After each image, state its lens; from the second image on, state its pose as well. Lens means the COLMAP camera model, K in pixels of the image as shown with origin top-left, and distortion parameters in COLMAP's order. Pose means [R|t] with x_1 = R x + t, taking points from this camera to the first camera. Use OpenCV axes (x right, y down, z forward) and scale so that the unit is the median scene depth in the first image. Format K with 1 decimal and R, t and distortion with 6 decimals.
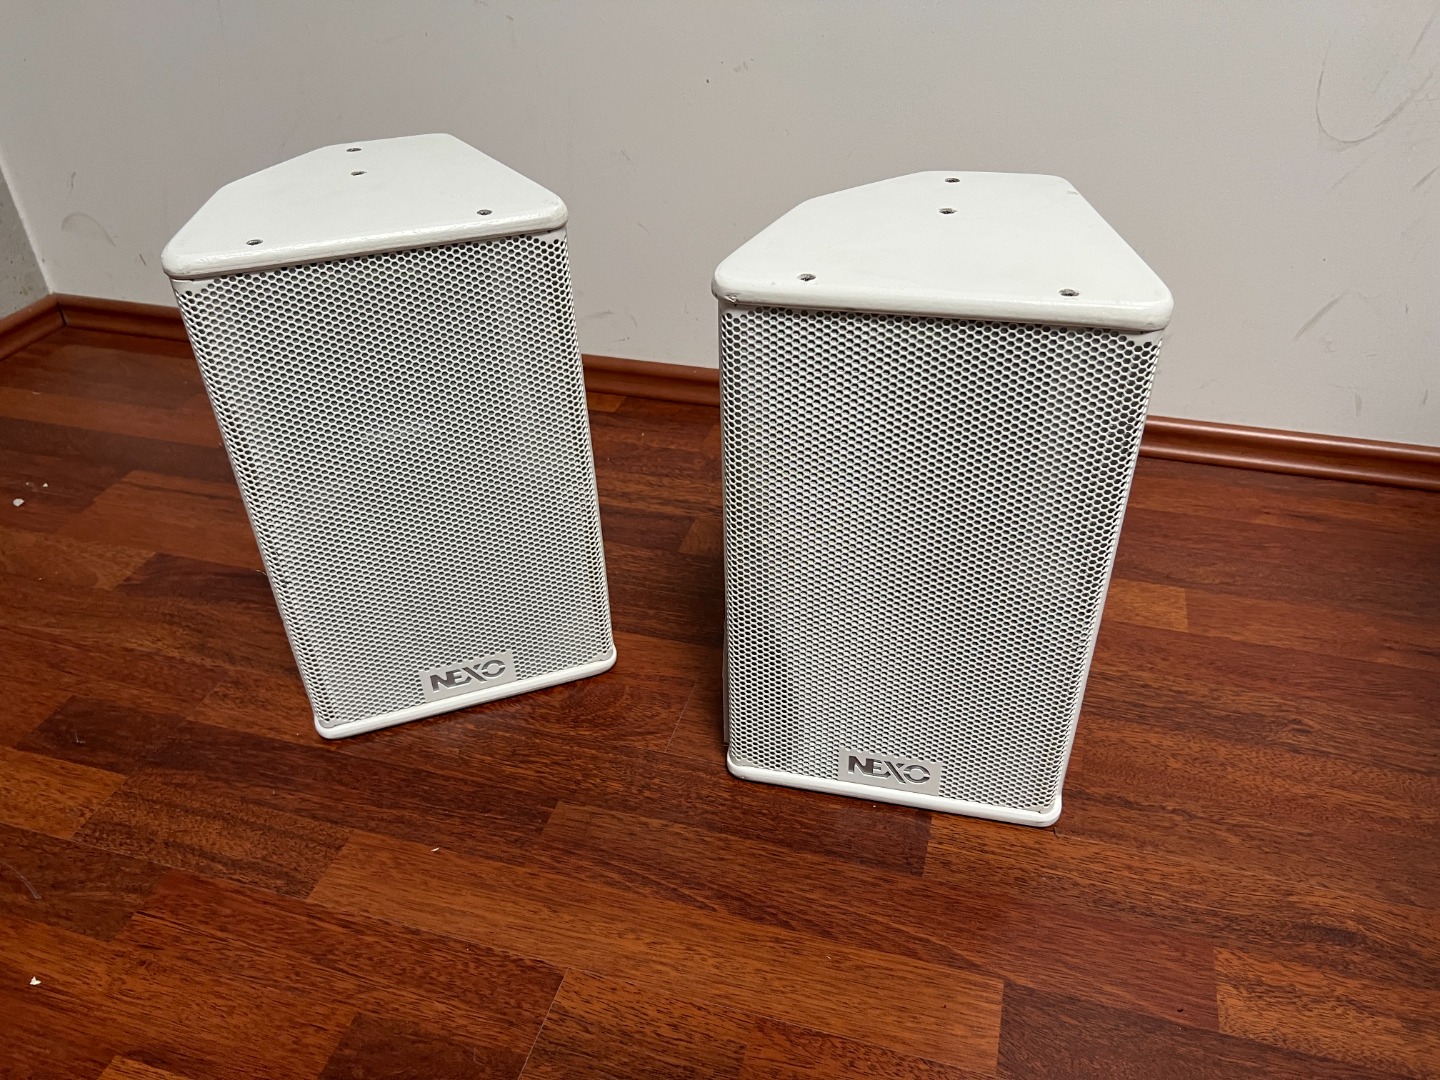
lens RADIAL K [[1102.8, 0, 731.3], [0, 1102.8, 497.0], [0, 0, 1]] dist [0.038236, -0.042260]
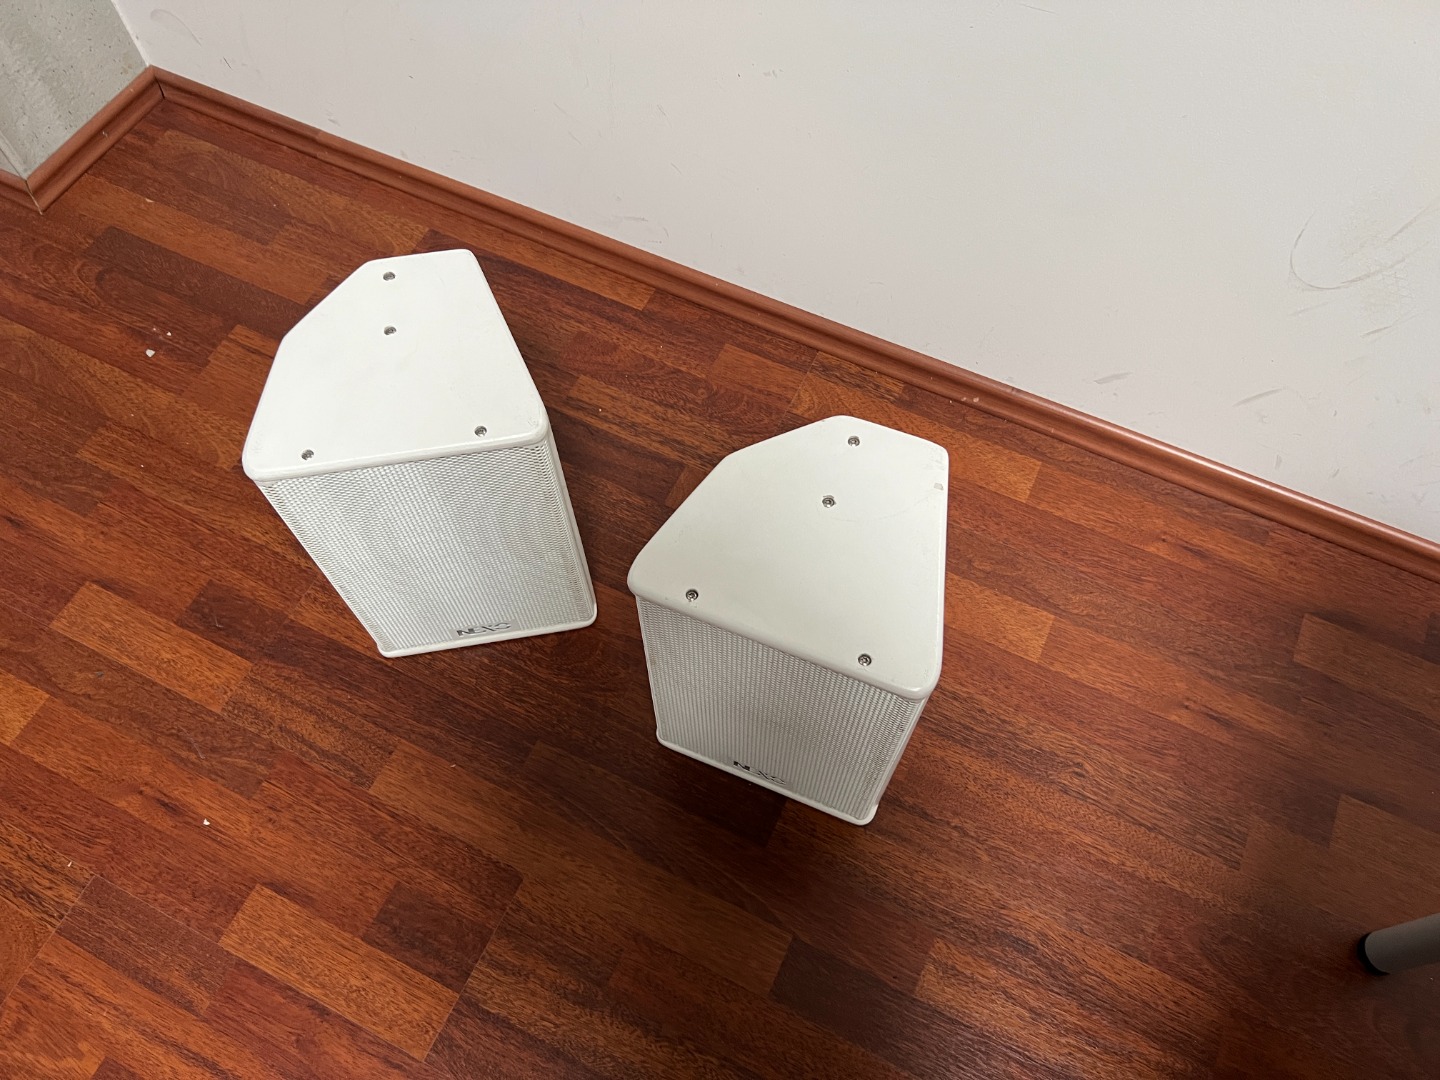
lens RADIAL K [[1102.8, 0, 724.5], [0, 1102.8, 515.3], [0, 0, 1]] dist [0.038236, -0.042260]
pose [[0.985352, 0.156277, -0.068256, 0.138518], [-0.107734, 0.880723, 0.461216, -0.682541], [0.132192, -0.447106, 0.884659, -0.118029]]
